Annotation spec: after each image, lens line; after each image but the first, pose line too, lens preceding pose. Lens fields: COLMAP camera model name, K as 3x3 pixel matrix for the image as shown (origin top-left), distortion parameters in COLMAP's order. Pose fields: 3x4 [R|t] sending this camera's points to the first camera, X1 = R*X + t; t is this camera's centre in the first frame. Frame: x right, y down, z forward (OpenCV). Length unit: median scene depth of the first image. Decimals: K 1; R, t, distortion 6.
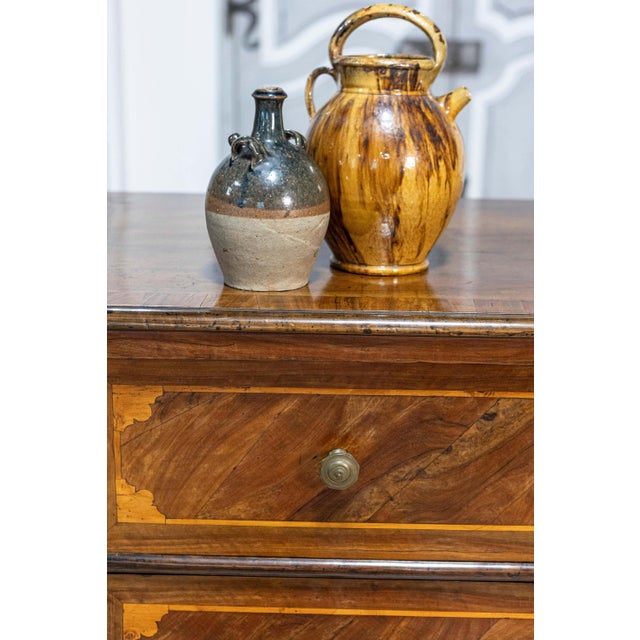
lens RADIAL K [[1227.3, 0, 293.5], [0, 1227.3, 321.6], [0, 0, 1]] dist [0.023685, 0.000000]
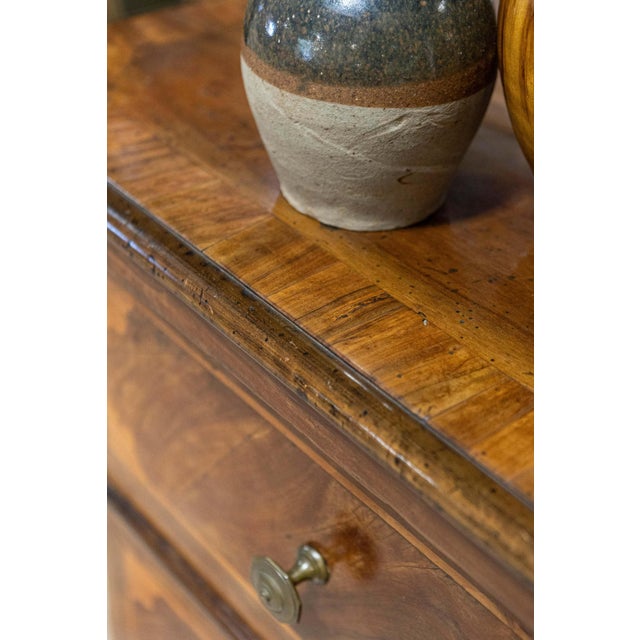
lens RADIAL K [[1227.3, 0, 320.8], [0, 1227.3, 320.9], [0, 0, 1]] dist [0.023685, 0.000000]
pose [[0.650163, 0.442445, -0.617682, 0.317607], [-0.233261, 0.889933, 0.391930, -0.187382], [0.723103, -0.110737, 0.681806, 0.655792]]
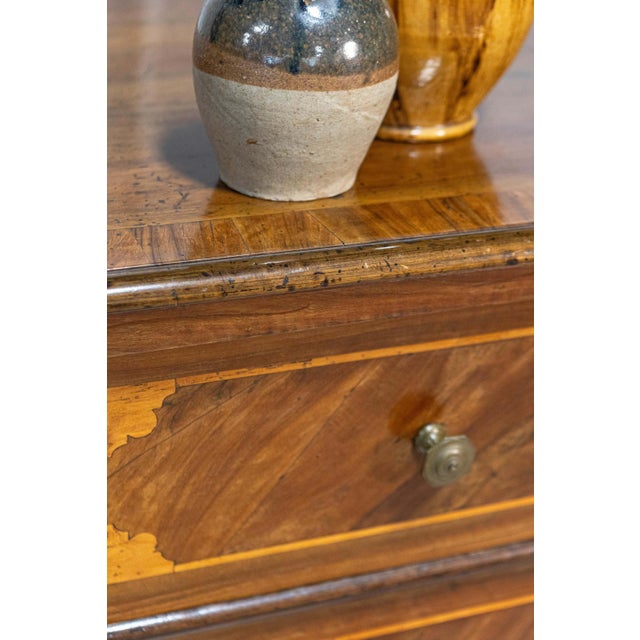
lens RADIAL K [[1275.5, 0, 322.1], [0, 1275.5, 318.2], [0, 0, 1]] dist [0.016906, 0.000000]
pose [[0.925886, -0.143904, 0.349325, -0.252234], [0.059660, 0.968707, 0.240930, -0.122186], [-0.373064, -0.202233, 0.905497, 0.406675]]
